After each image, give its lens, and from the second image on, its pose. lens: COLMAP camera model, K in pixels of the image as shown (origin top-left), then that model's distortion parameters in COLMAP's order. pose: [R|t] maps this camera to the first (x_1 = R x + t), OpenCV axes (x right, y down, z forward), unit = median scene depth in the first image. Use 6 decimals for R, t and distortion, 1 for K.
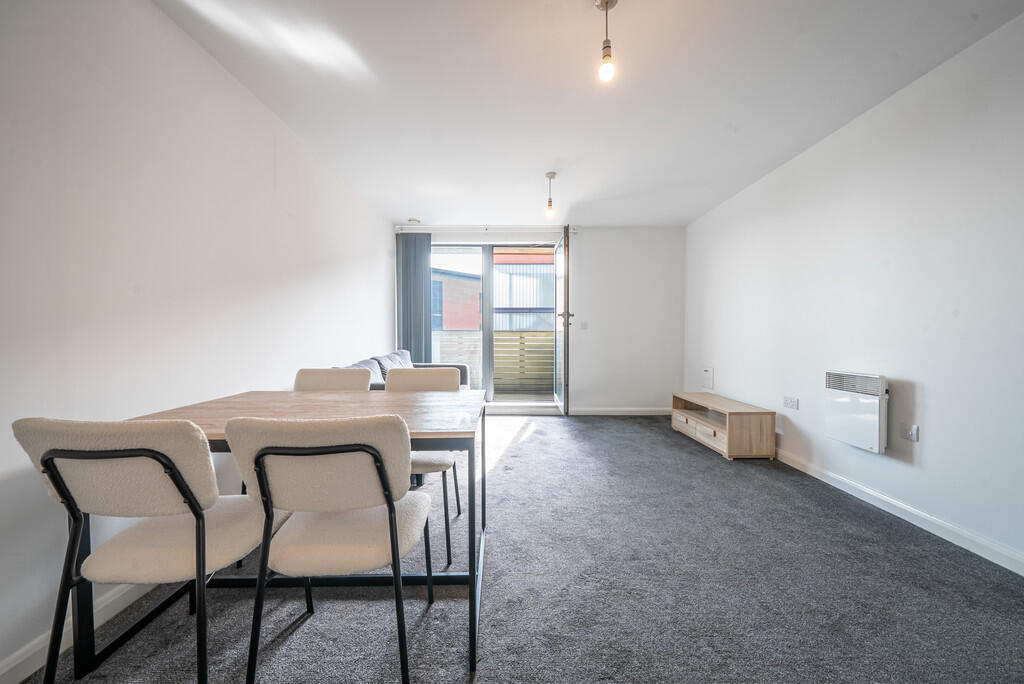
lens RADIAL K [[360.0, 0, 508.4], [0, 360.0, 343.0], [0, 0, 1]] dist [-0.001387, -0.000355]
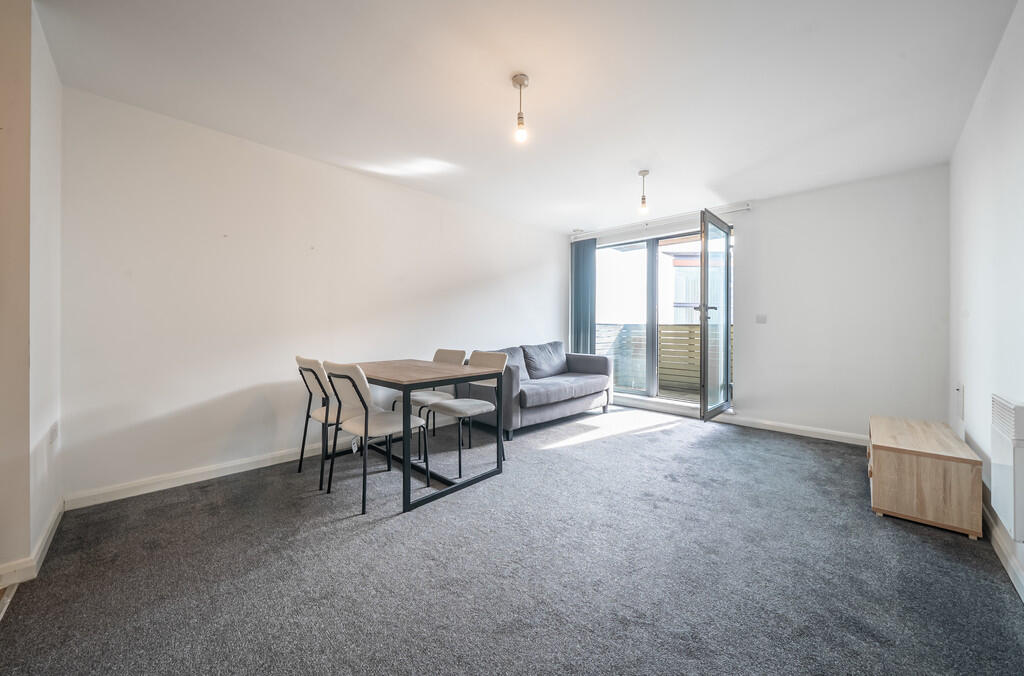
lens RADIAL K [[374.3, 0, 516.0], [0, 374.3, 326.8], [0, 0, 1]] dist [-0.000548, -0.000081]
pose [[0.714275, 0.003048, -0.699859, 0.595484], [-0.020107, 0.999667, -0.016167, -0.006739], [0.699576, 0.025620, 0.714098, 0.002453]]
